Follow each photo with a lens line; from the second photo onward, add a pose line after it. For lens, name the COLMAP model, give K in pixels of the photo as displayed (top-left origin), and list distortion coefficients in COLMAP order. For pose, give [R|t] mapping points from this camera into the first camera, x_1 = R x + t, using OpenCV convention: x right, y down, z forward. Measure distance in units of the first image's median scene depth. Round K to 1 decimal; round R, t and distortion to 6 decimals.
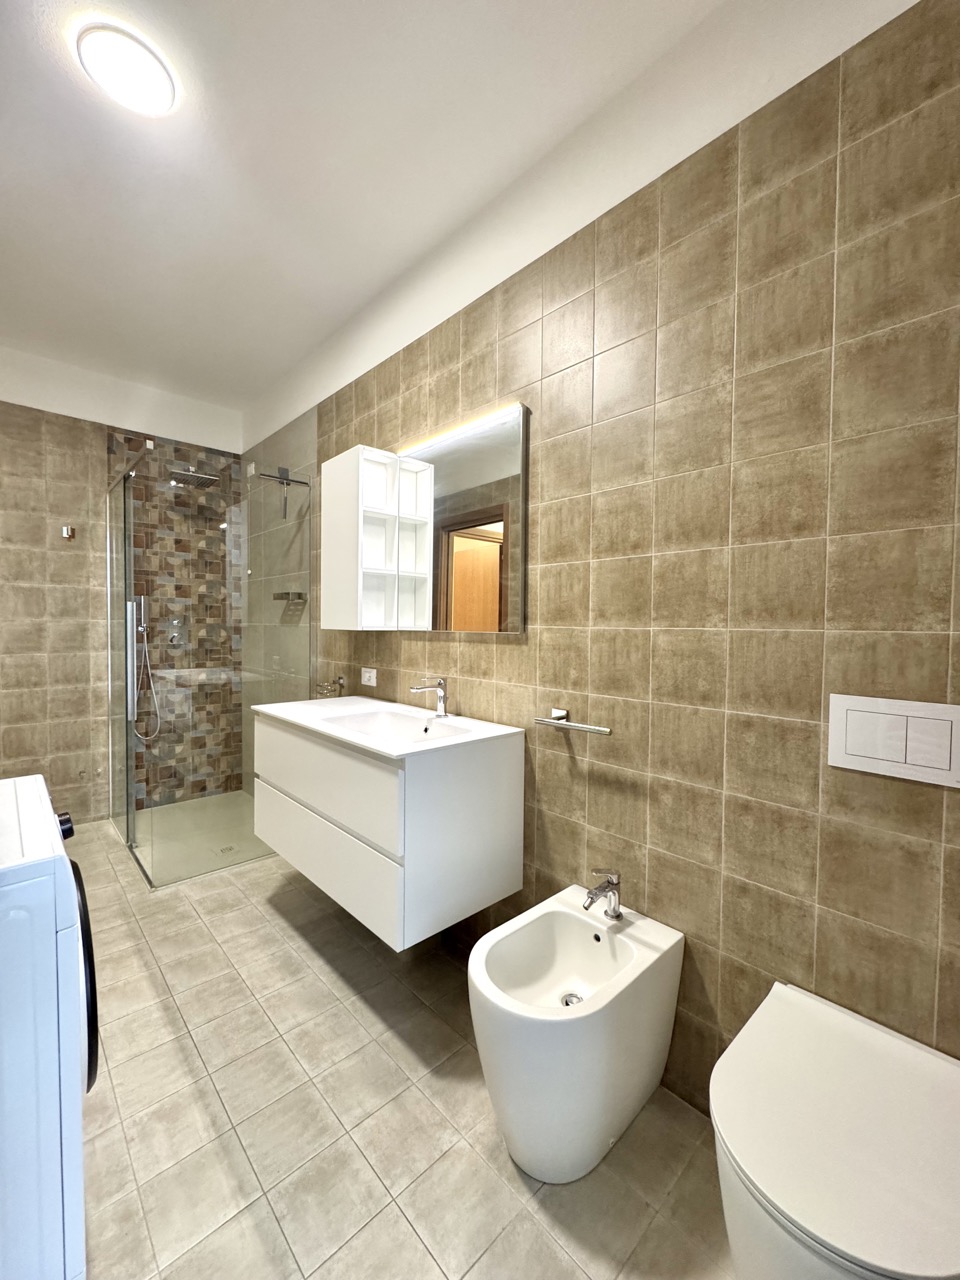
lens RADIAL K [[513.4, 0, 482.7], [0, 513.4, 637.3], [0, 0, 1]] dist [-0.001285, -0.000547]
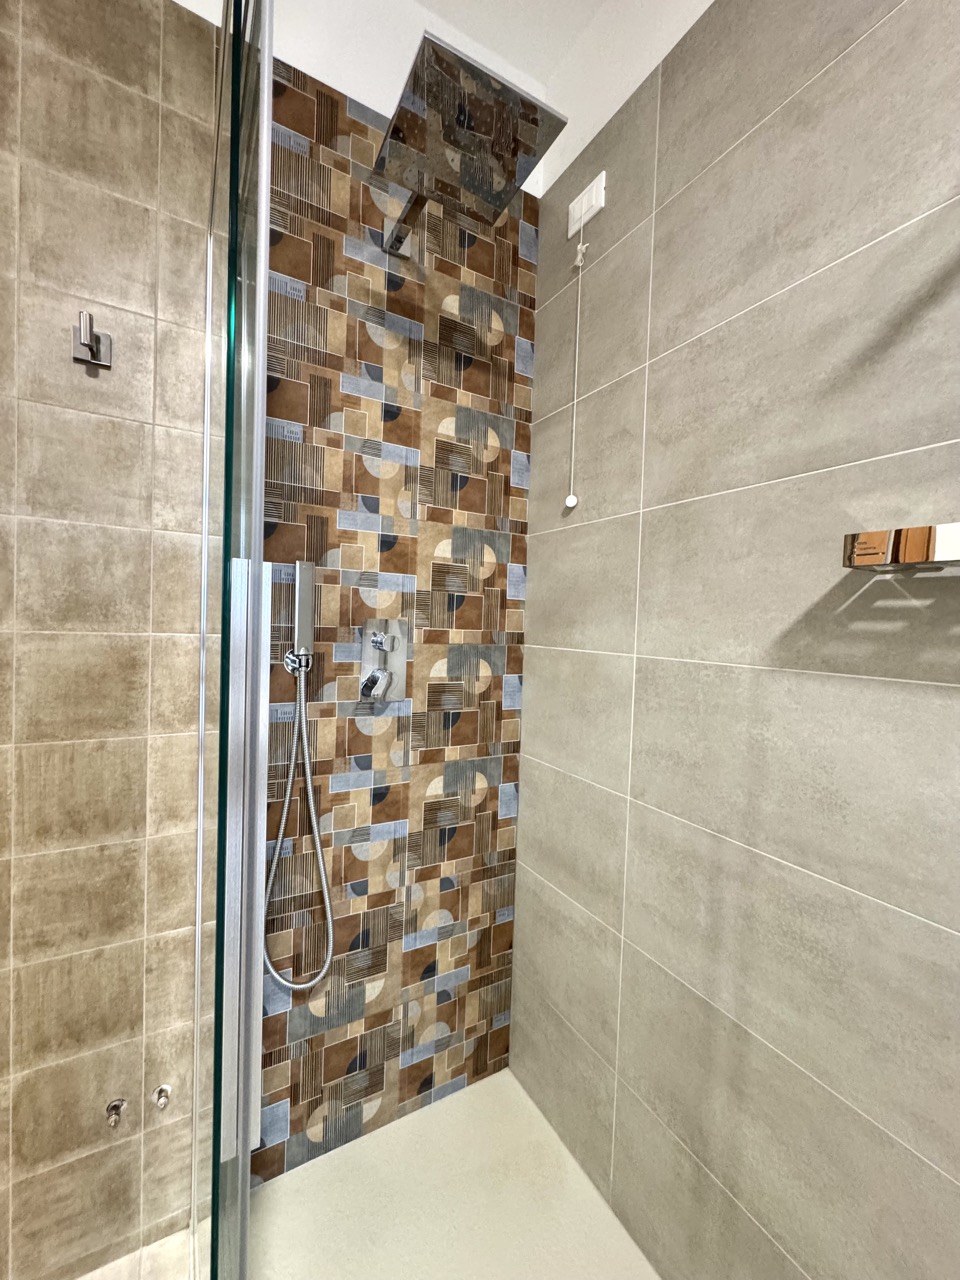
lens RADIAL K [[513.4, 0, 477.6], [0, 513.4, 637.1], [0, 0, 1]] dist [-0.001285, -0.000547]
pose [[0.966894, 0.032542, -0.253093, -0.490633], [-0.032394, 0.999464, 0.004755, -0.039650], [0.253112, 0.003601, 0.967430, 0.747143]]
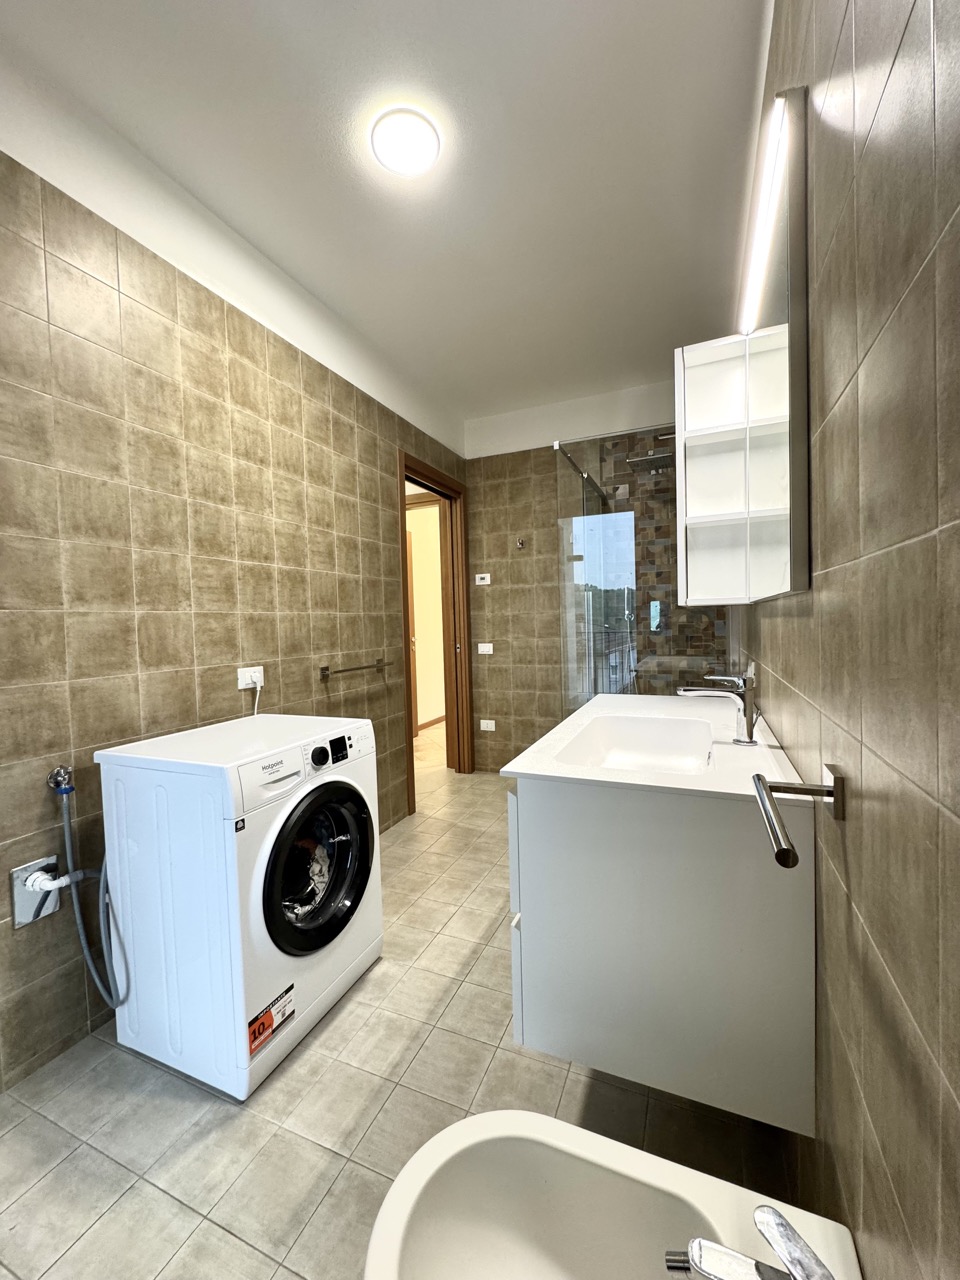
lens RADIAL K [[513.4, 0, 473.6], [0, 513.4, 638.1], [0, 0, 1]] dist [-0.001285, -0.000547]
pose [[0.390802, 0.007130, -0.920447, 0.214077], [0.007927, 0.999907, 0.011111, 0.015203], [0.920441, -0.011639, 0.390709, 0.300836]]
